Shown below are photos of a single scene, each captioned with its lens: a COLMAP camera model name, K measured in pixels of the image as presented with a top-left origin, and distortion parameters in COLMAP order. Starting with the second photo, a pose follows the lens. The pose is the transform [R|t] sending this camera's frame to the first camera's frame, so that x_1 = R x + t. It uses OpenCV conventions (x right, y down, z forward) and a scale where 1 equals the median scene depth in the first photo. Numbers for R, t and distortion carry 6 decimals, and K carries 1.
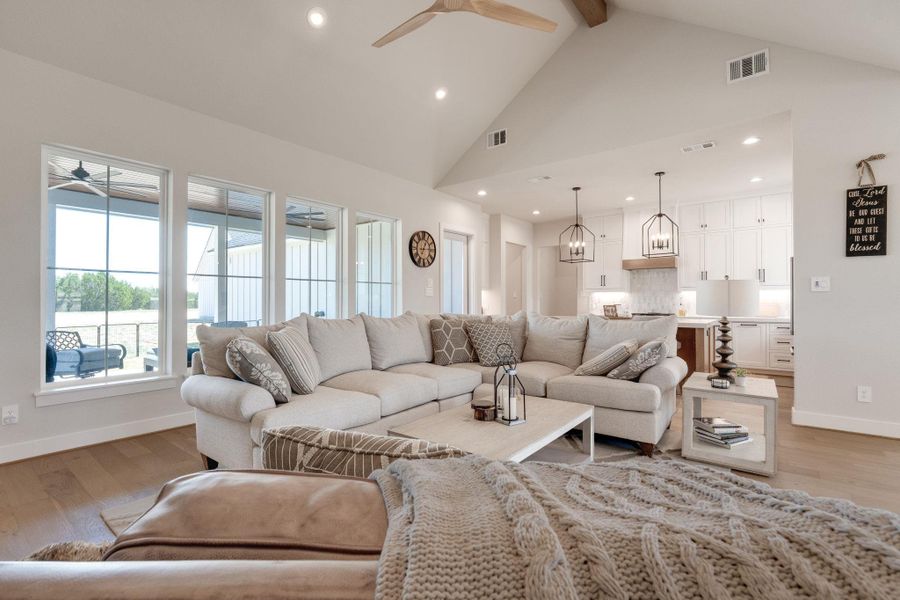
lens RADIAL K [[413.5, 0, 450.0], [0, 413.5, 294.1], [0, 0, 1]] dist [-0.008339, 0.000222]
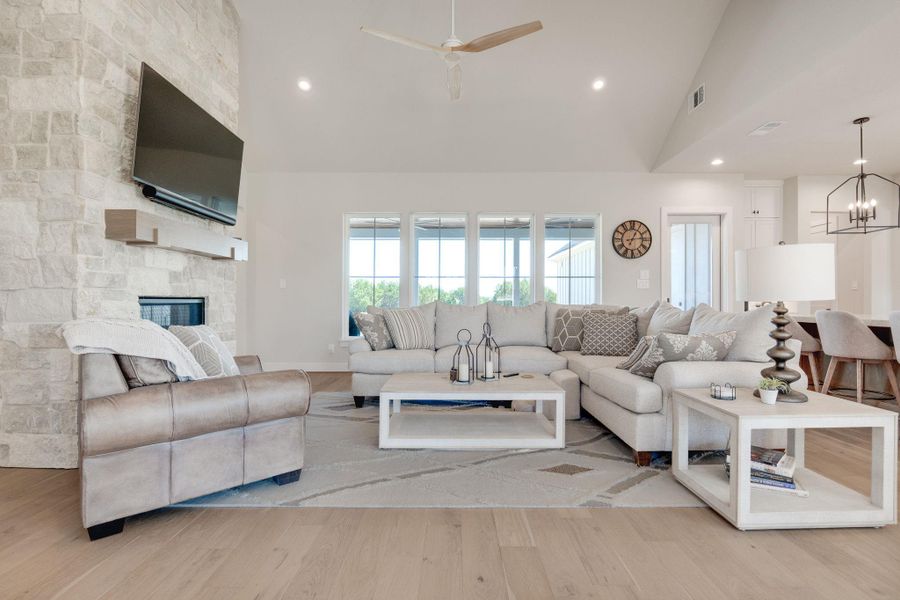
lens RADIAL K [[413.5, 0, 457.2], [0, 413.5, 299.7], [0, 0, 1]] dist [-0.008339, 0.000222]
pose [[0.626693, -0.002890, -0.779261, 0.417836], [0.012523, 0.999901, 0.006364, 0.018935], [0.779165, -0.013747, 0.626668, 0.083209]]
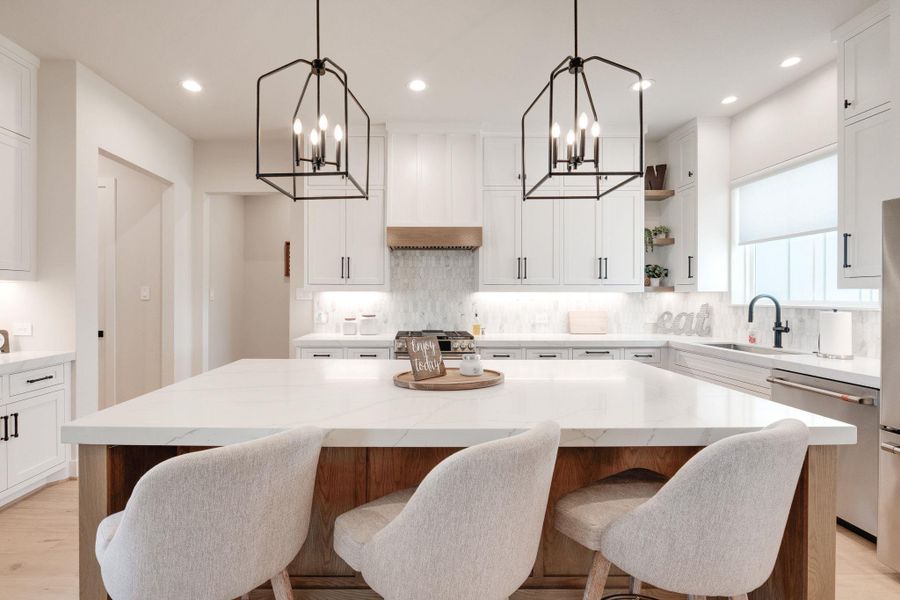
lens RADIAL K [[383.9, 0, 417.8], [0, 383.9, 298.4], [0, 0, 1]] dist [-0.010778, 0.000657]
pose [[0.782184, -0.001841, 0.623045, 0.196075], [-0.011615, 0.999779, 0.017536, -0.006563], [-0.622939, -0.020953, 0.781989, 0.749028]]
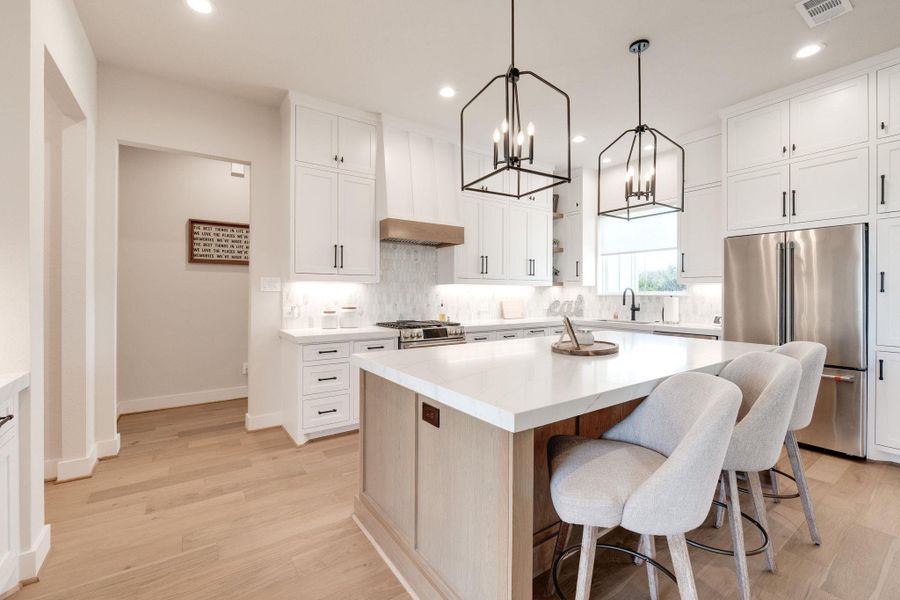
lens RADIAL K [[383.9, 0, 445.7], [0, 383.9, 294.1], [0, 0, 1]] dist [-0.010778, 0.000657]
pose [[0.291168, -0.002628, 0.956668, -0.000536], [-0.017731, 0.999810, 0.008143, 0.004442], [-0.956507, -0.019334, 0.291066, 0.968468]]
